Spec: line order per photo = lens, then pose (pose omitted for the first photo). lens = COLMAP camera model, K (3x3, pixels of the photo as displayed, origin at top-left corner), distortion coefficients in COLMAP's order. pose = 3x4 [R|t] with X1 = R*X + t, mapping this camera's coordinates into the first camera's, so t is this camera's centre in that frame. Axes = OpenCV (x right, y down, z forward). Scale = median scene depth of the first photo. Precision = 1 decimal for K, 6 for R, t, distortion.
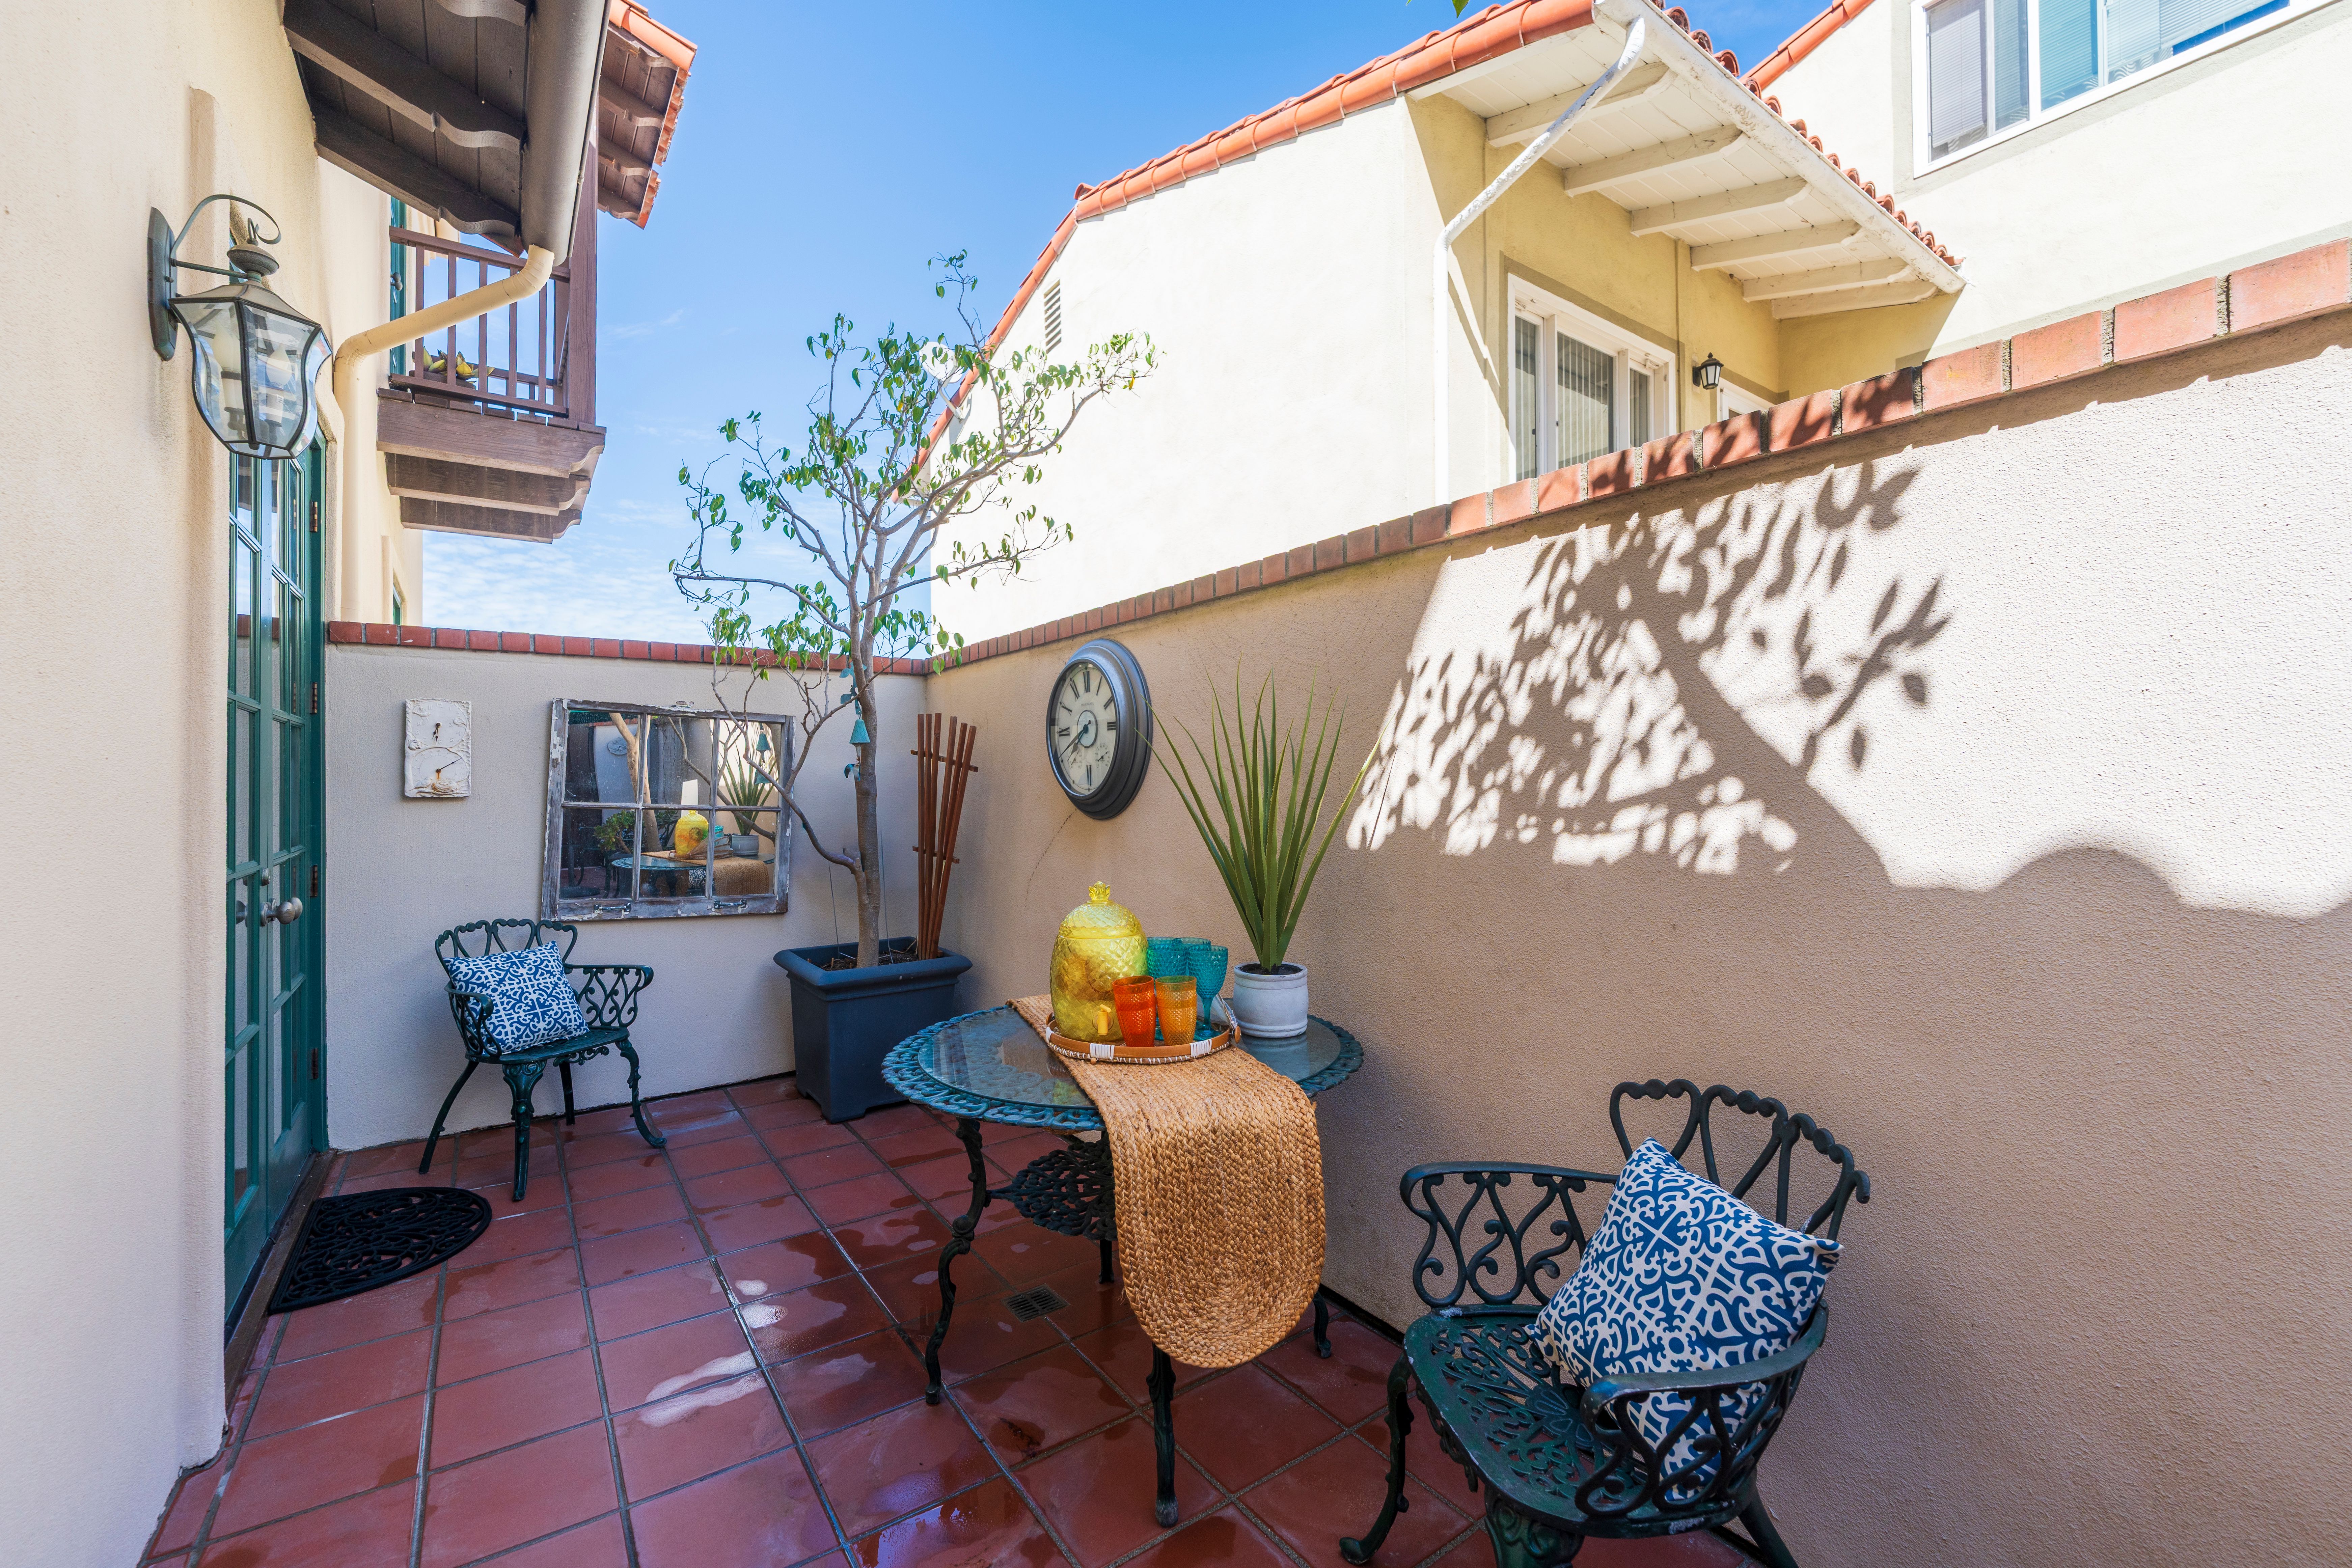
lens RADIAL K [[949.0, 0, 1178.4], [0, 949.0, 775.8], [0, 0, 1]] dist [0.002244, -0.001101]
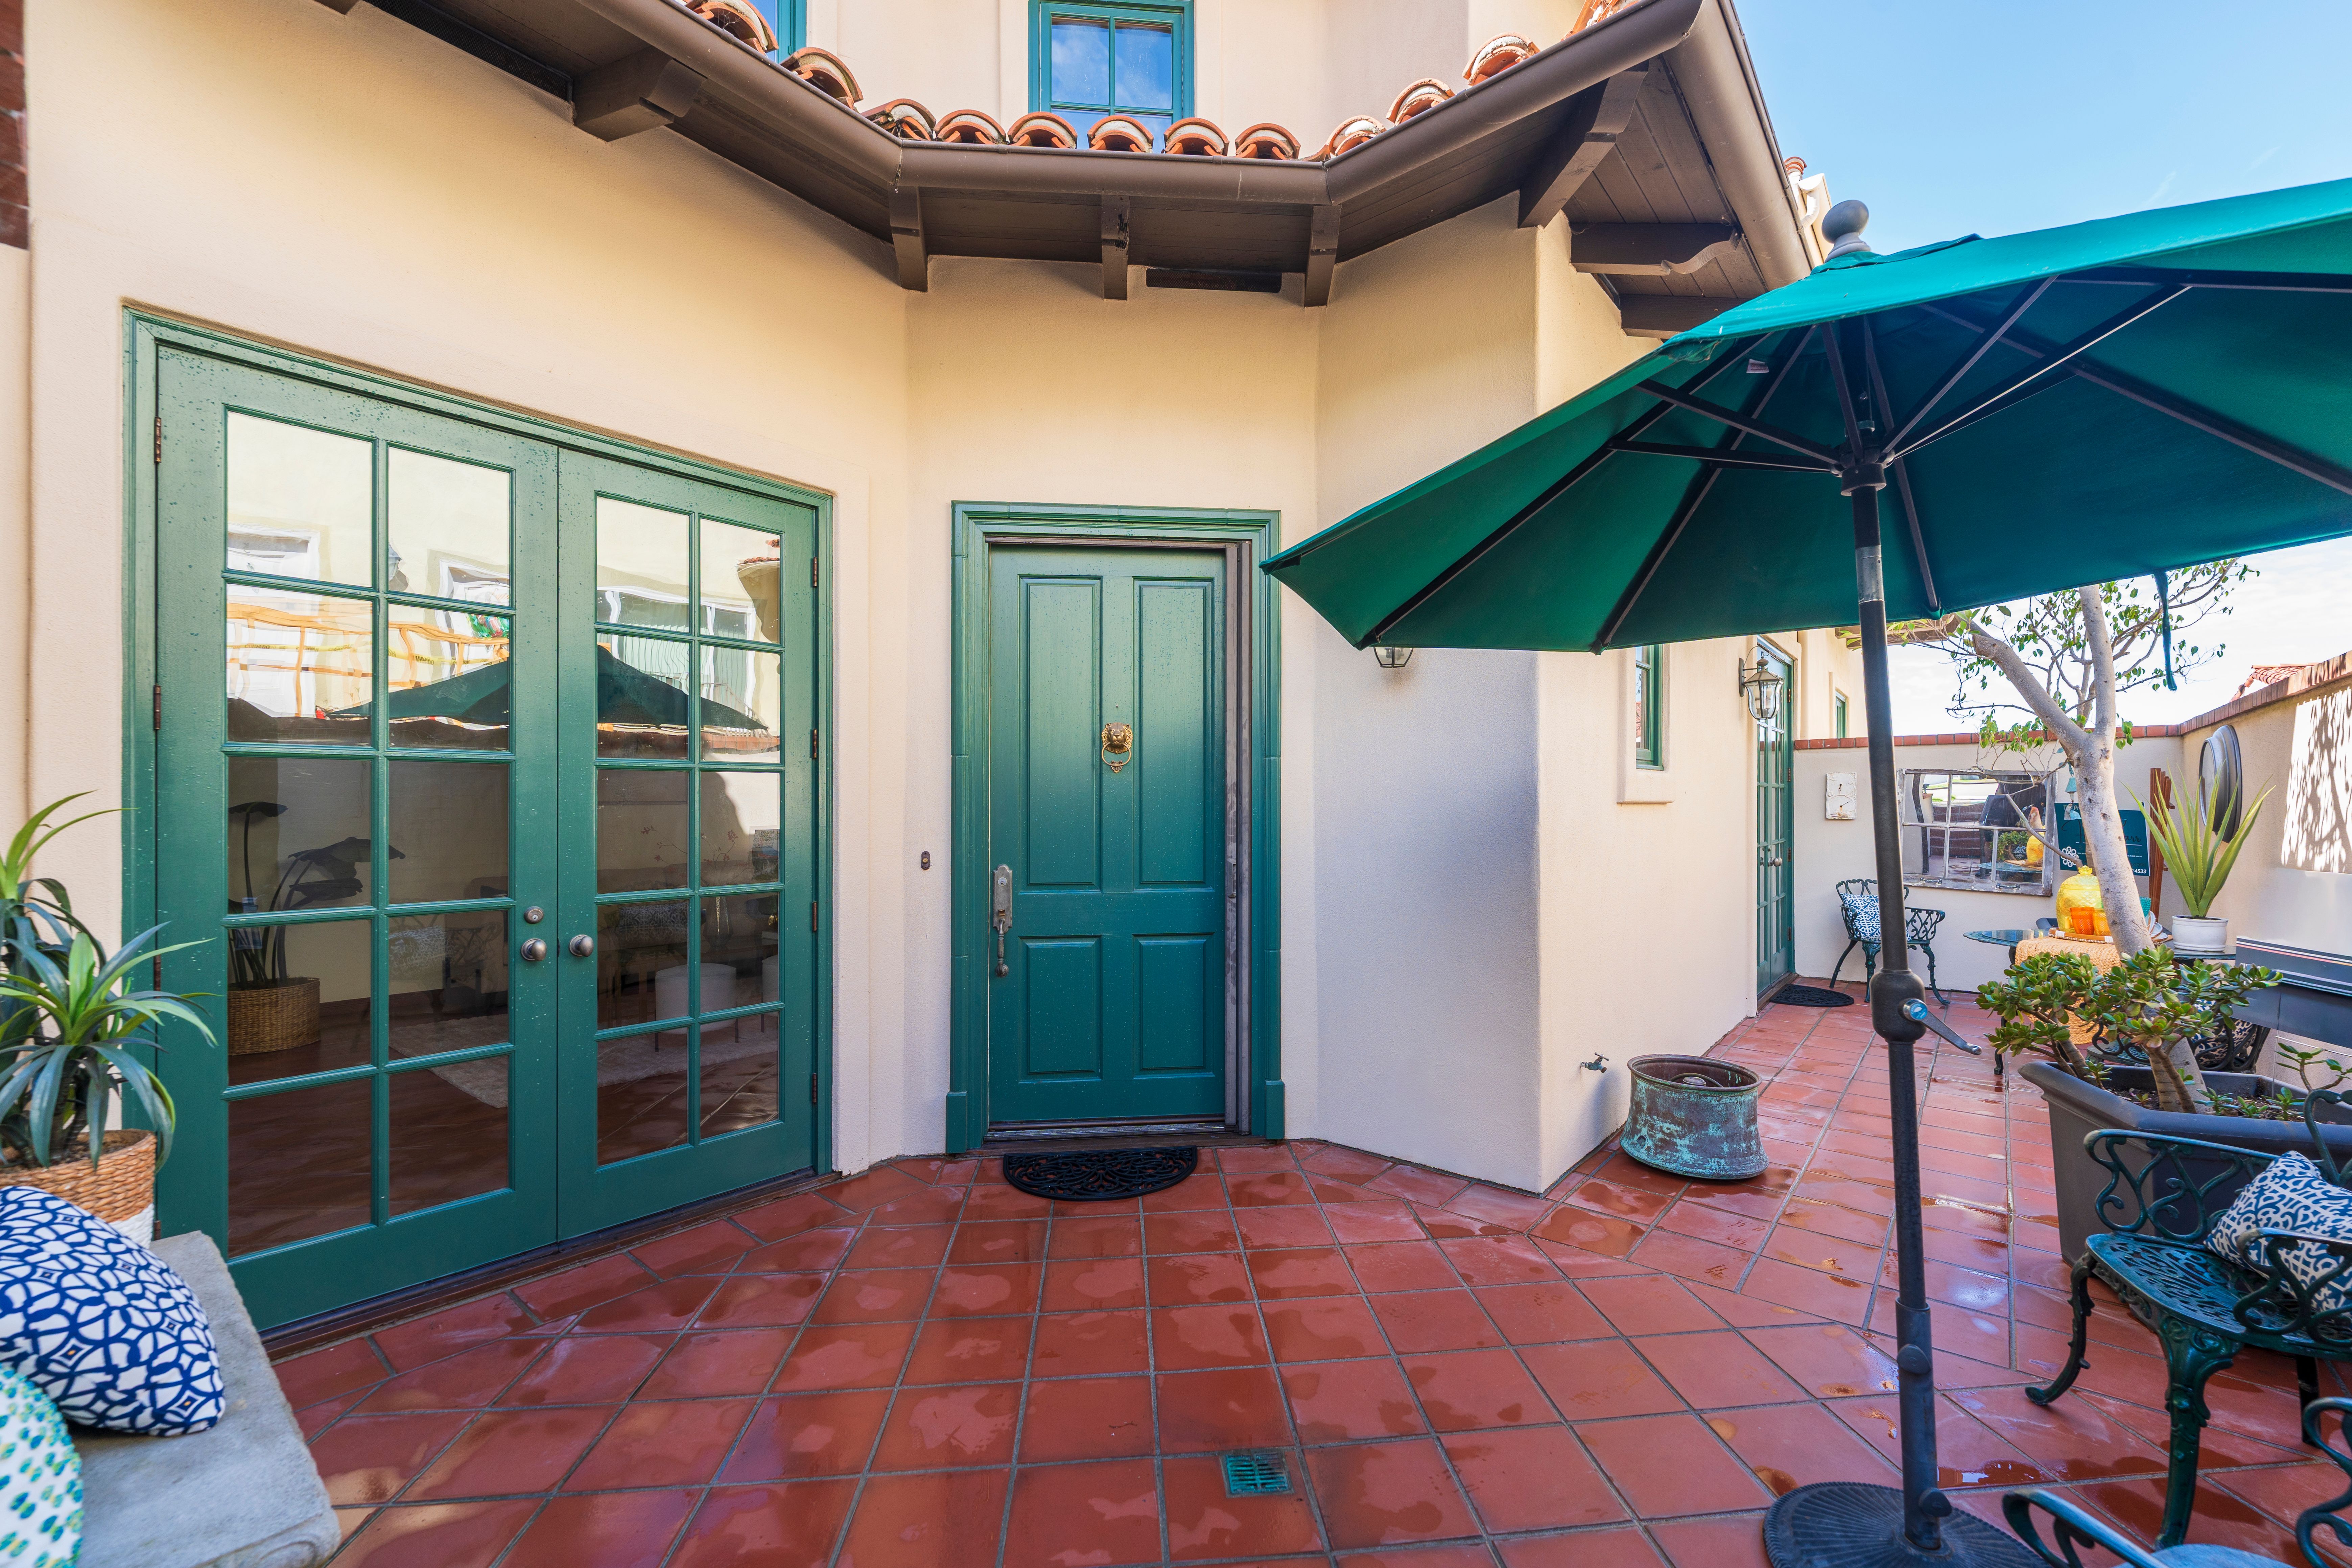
lens RADIAL K [[949.1, 0, 1175.2], [0, 949.1, 797.8], [0, 0, 1]] dist [0.002244, -0.001101]
pose [[0.232092, -0.000329, -0.972694, 0.980071], [0.006866, 0.999976, 0.001300, -0.039356], [0.972670, -0.006980, 0.232089, -0.976427]]
